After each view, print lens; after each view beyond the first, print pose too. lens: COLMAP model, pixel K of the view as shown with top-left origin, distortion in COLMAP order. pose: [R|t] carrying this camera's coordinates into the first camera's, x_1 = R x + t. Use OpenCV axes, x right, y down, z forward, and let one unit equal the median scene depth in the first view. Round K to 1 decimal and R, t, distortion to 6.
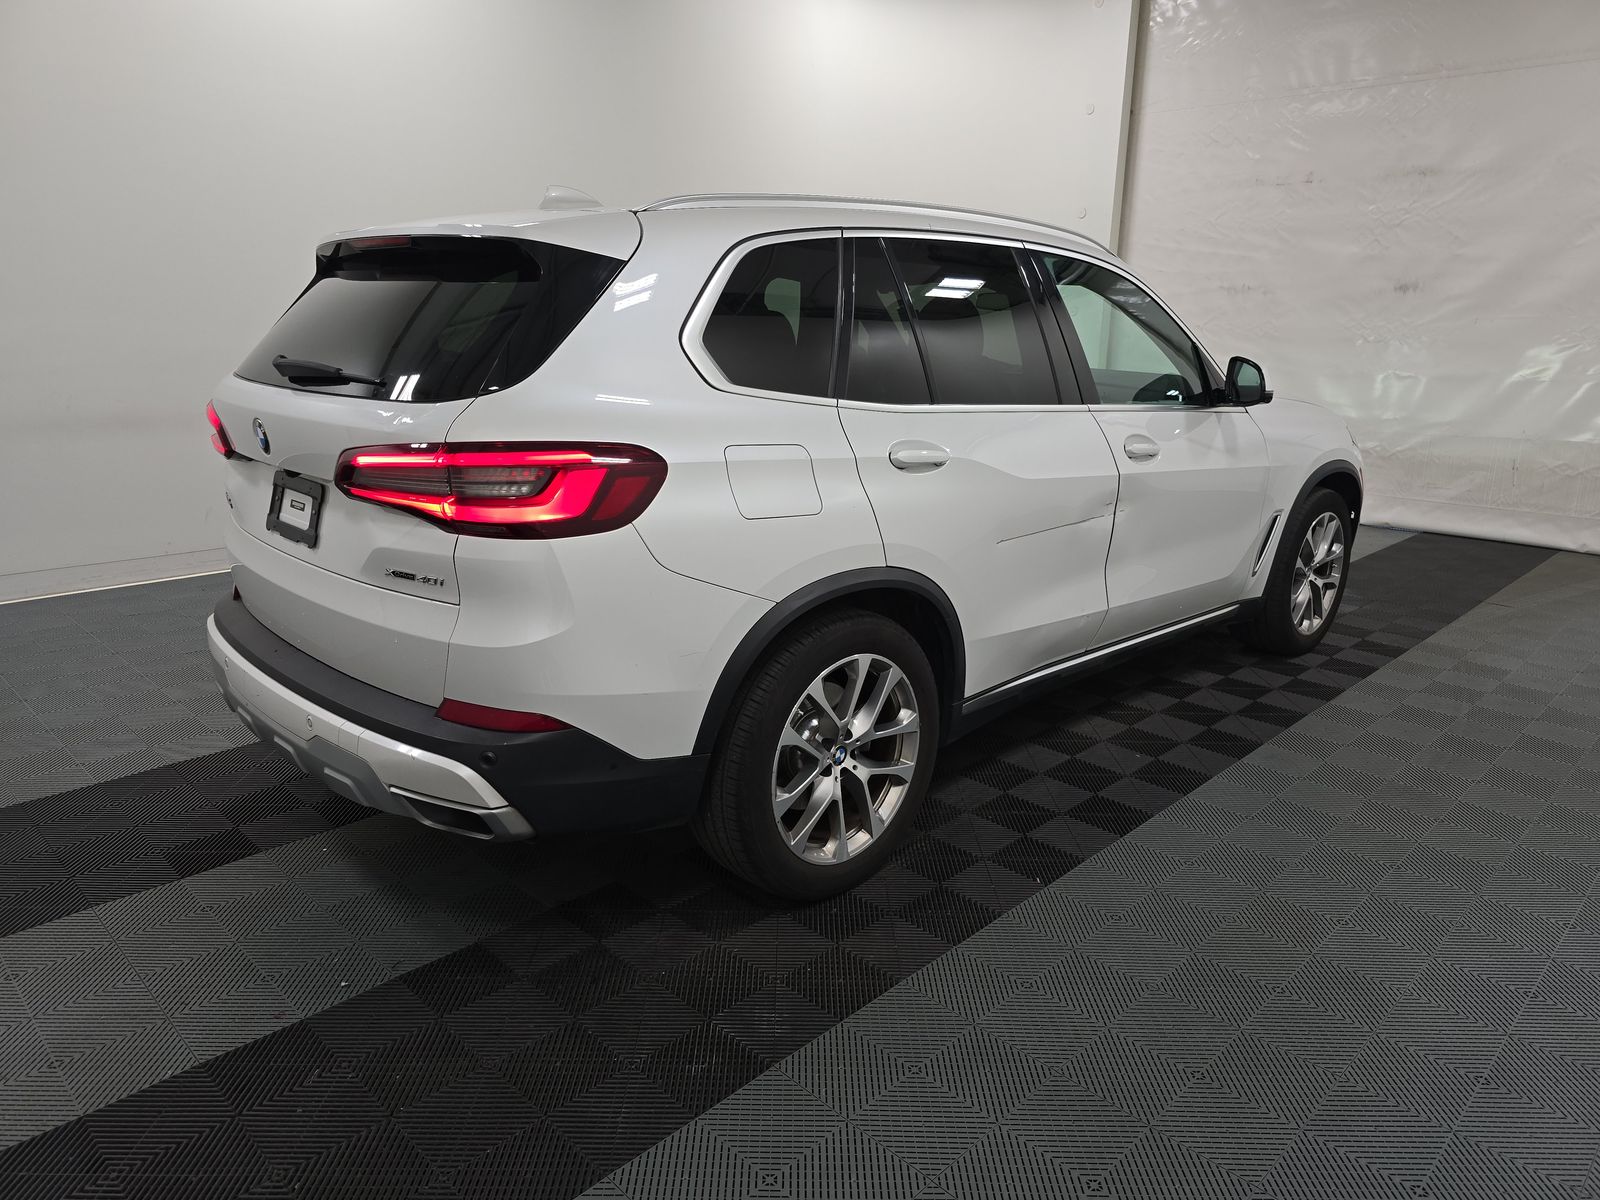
lens RADIAL K [[1080.7, 0, 801.6], [0, 1080.7, 605.8], [0, 0, 1]] dist [0.014607, -0.026384]
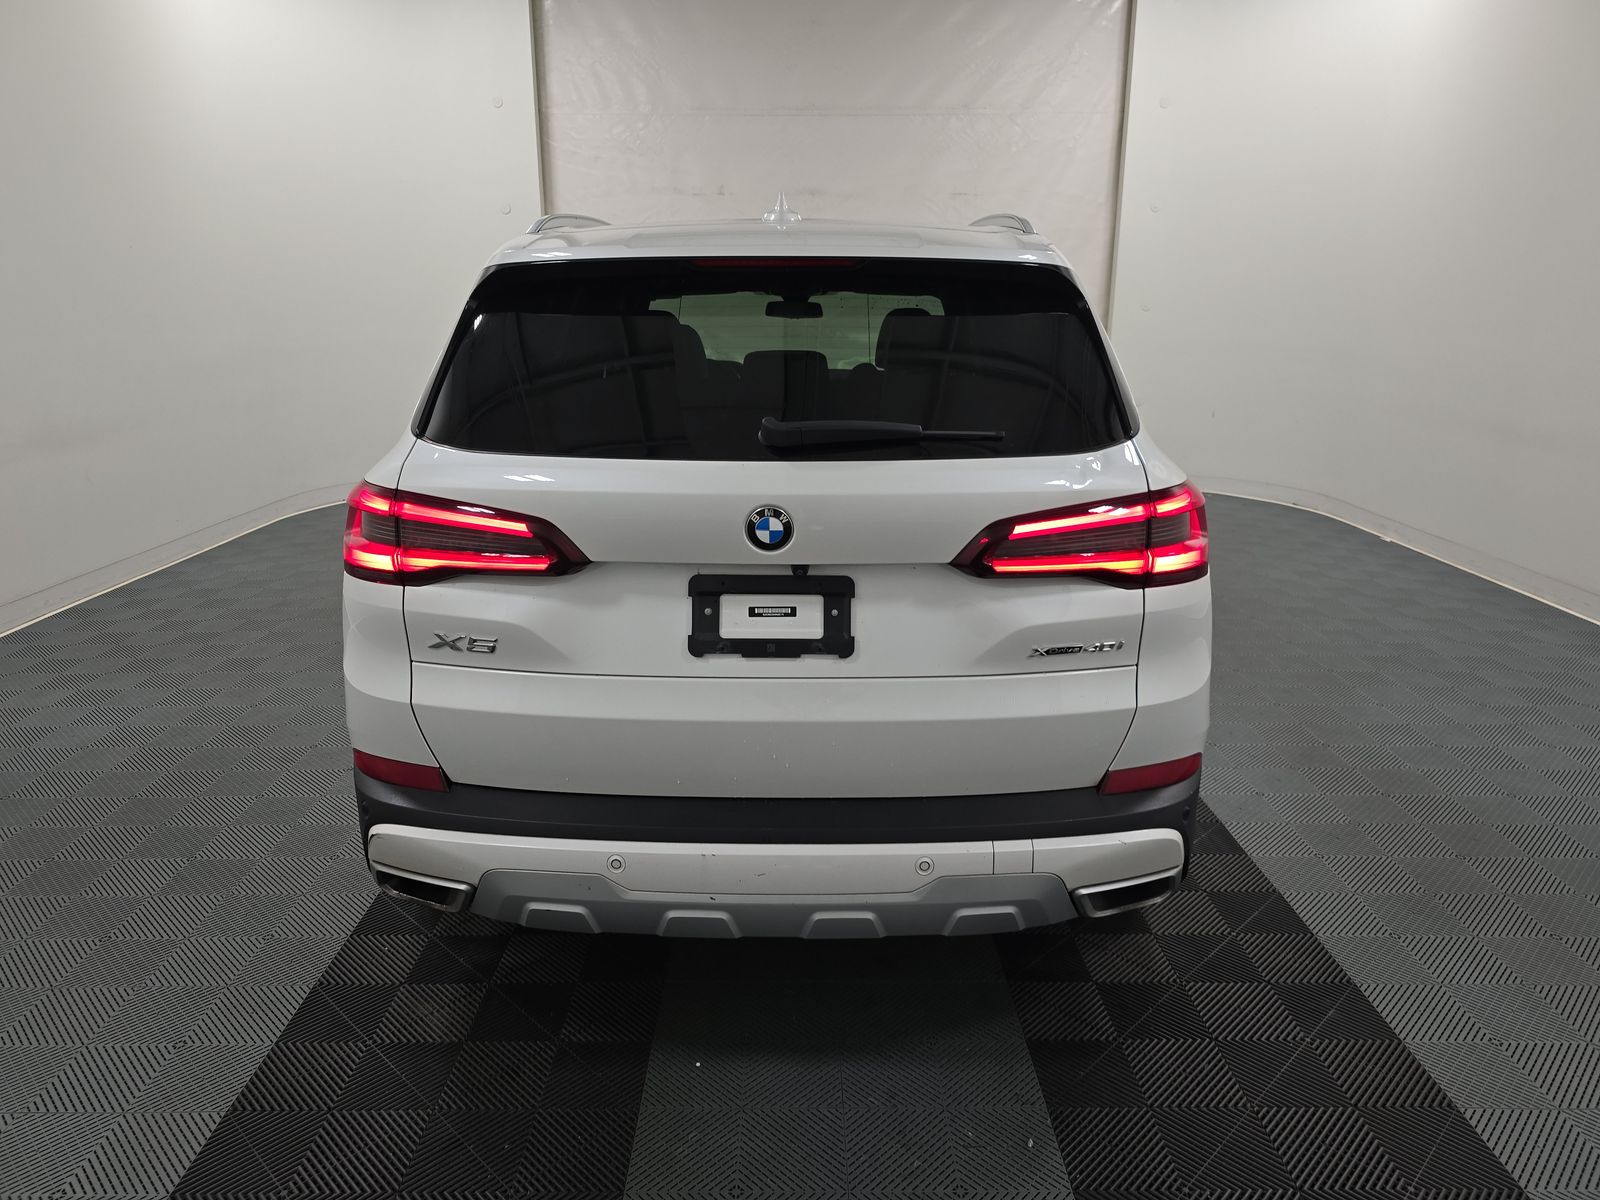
lens RADIAL K [[1080.7, 0, 801.6], [0, 1080.7, 605.8], [0, 0, 1]] dist [0.014607, -0.026384]
pose [[0.700230, -0.198966, 0.685632, -0.996687], [0.190531, 0.977628, 0.089114, -0.164686], [-0.688023, 0.068234, 0.722474, 0.454749]]
